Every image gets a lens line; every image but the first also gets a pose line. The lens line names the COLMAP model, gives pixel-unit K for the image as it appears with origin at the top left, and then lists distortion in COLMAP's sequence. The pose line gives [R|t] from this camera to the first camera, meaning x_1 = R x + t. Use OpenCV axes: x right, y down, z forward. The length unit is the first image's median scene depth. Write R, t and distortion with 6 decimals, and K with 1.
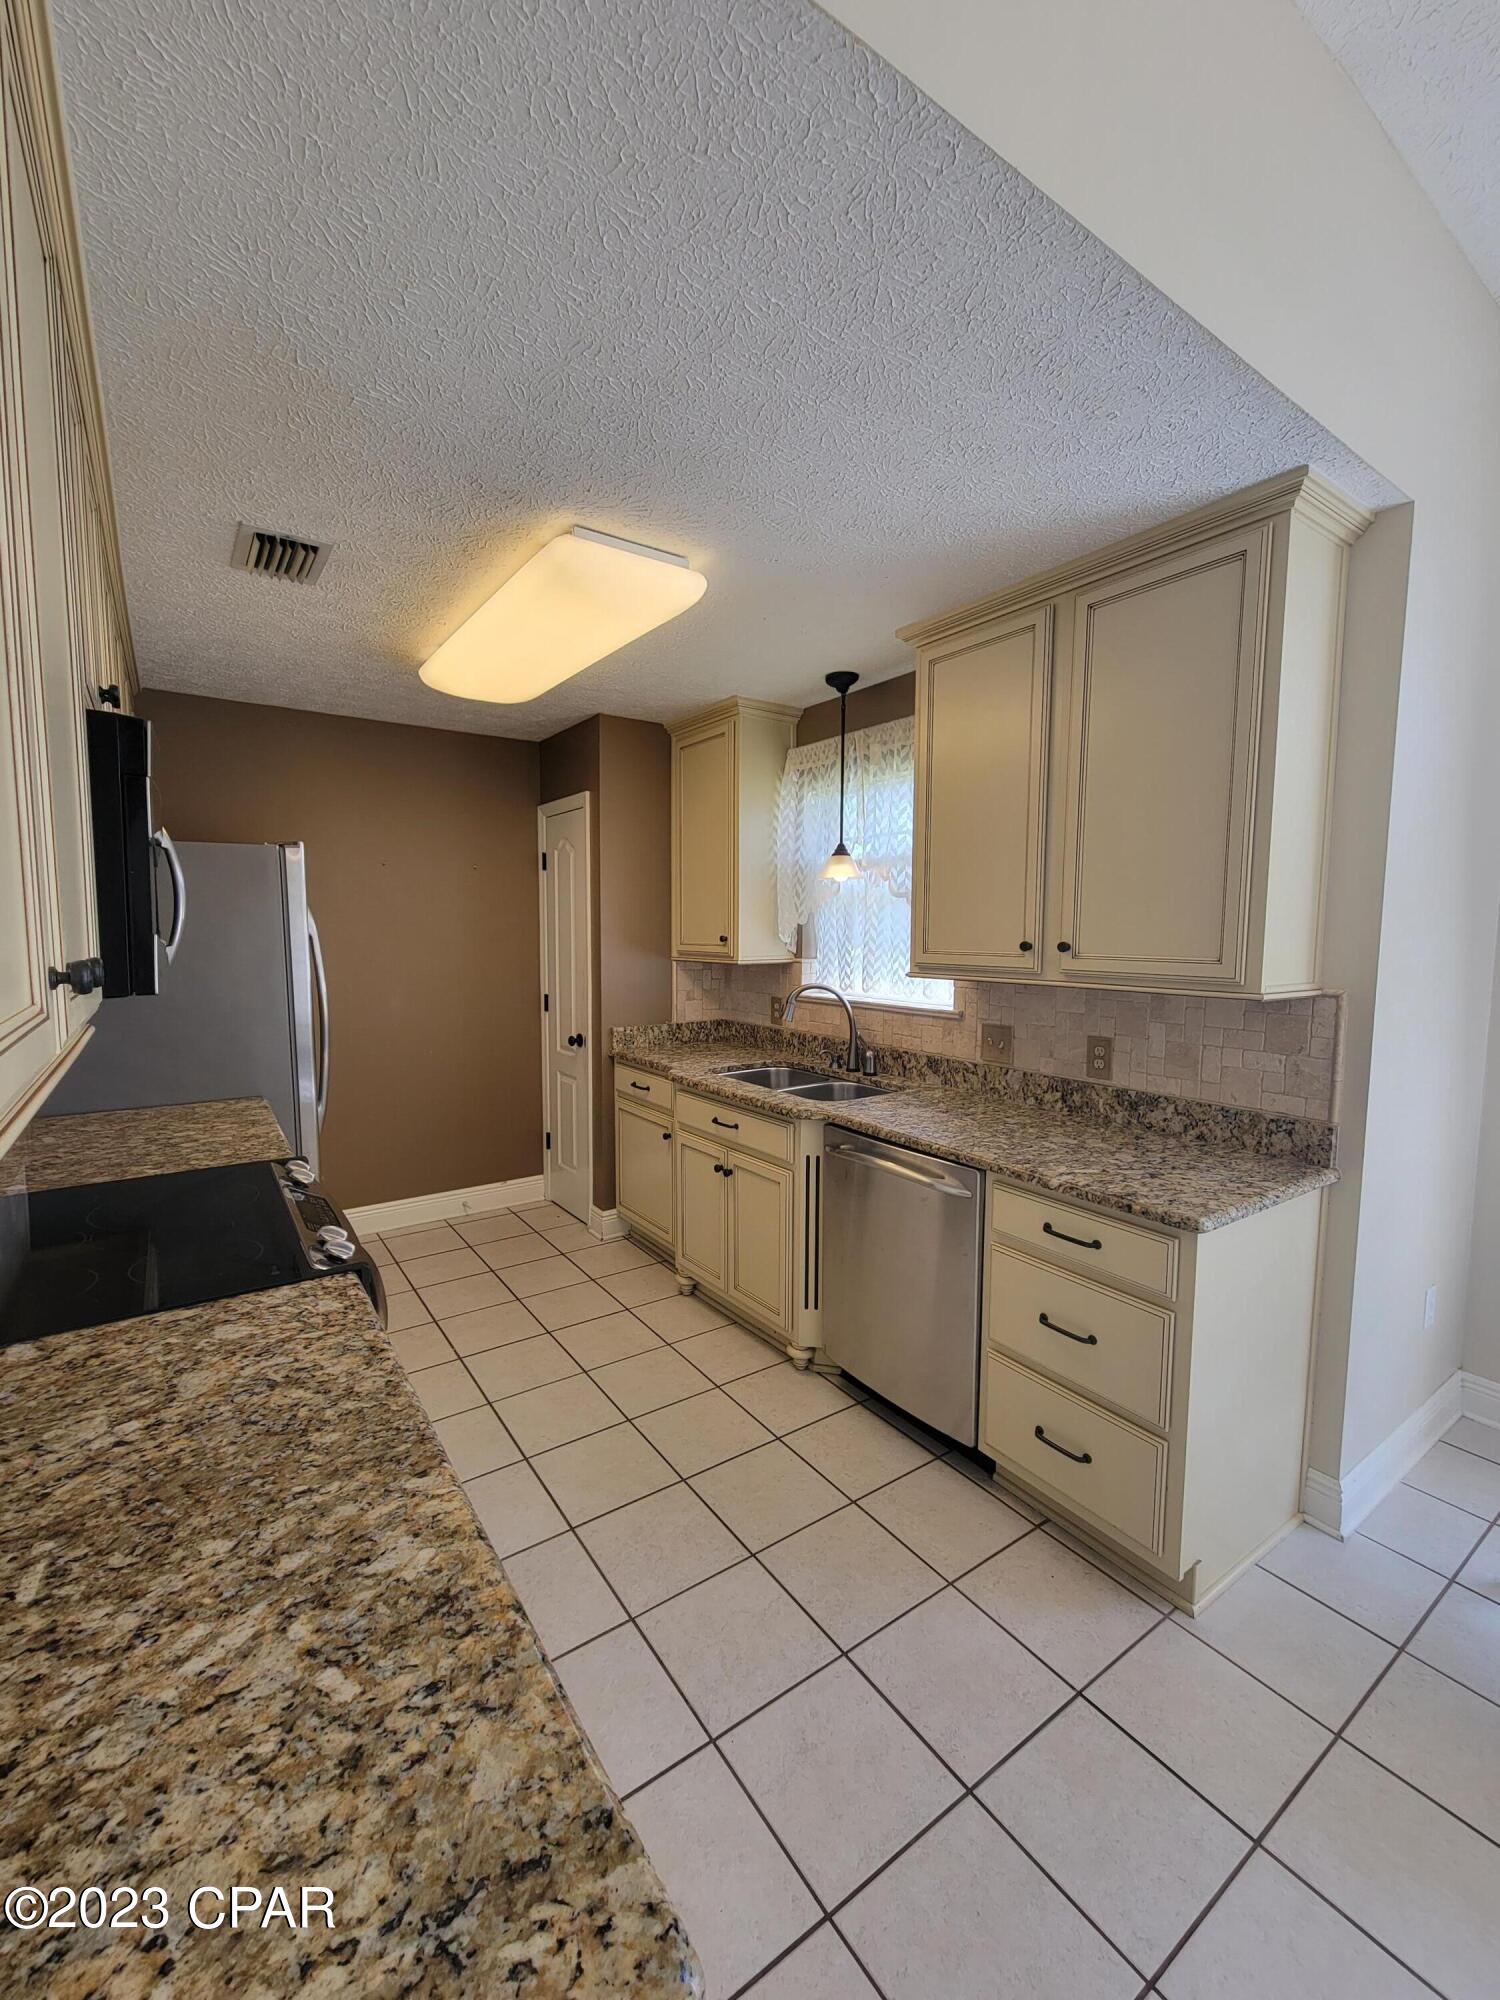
lens RADIAL K [[820.2, 0, 747.0], [0, 820.2, 1000.1], [0, 0, 1]] dist [0.003502, -0.002769]
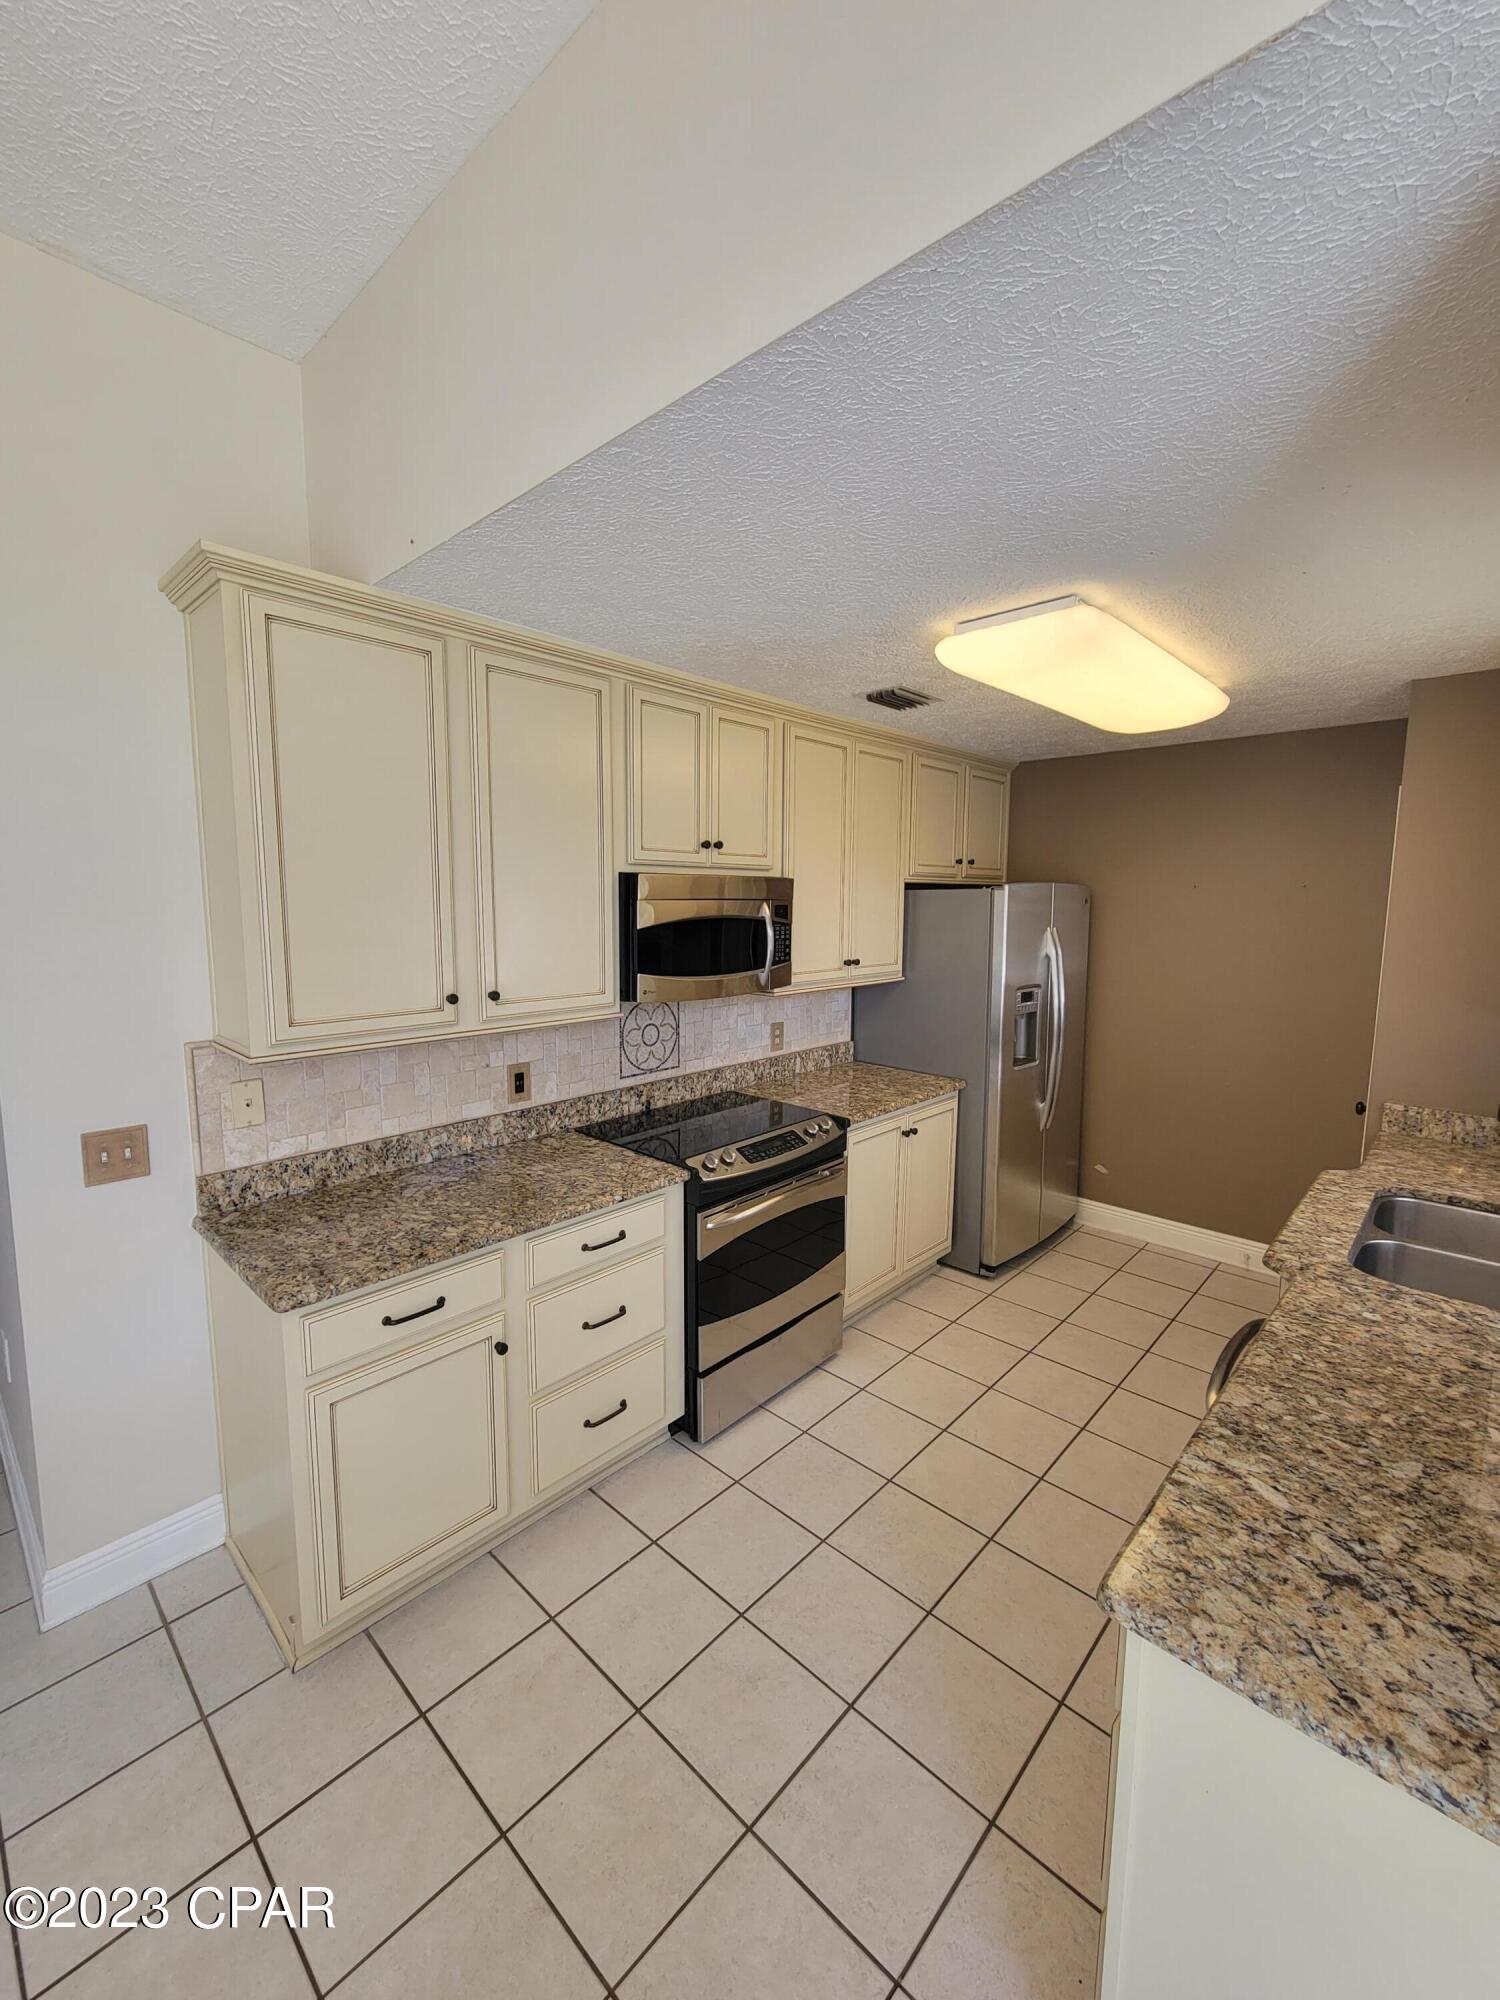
lens RADIAL K [[820.2, 0, 710.4], [0, 820.2, 1000.7], [0, 0, 1]] dist [0.003502, -0.002769]
pose [[0.184013, 0.119020, -0.975691, 0.877715], [-0.091859, 0.990380, 0.103487, -0.157341], [0.978622, 0.070583, 0.193176, 0.498100]]
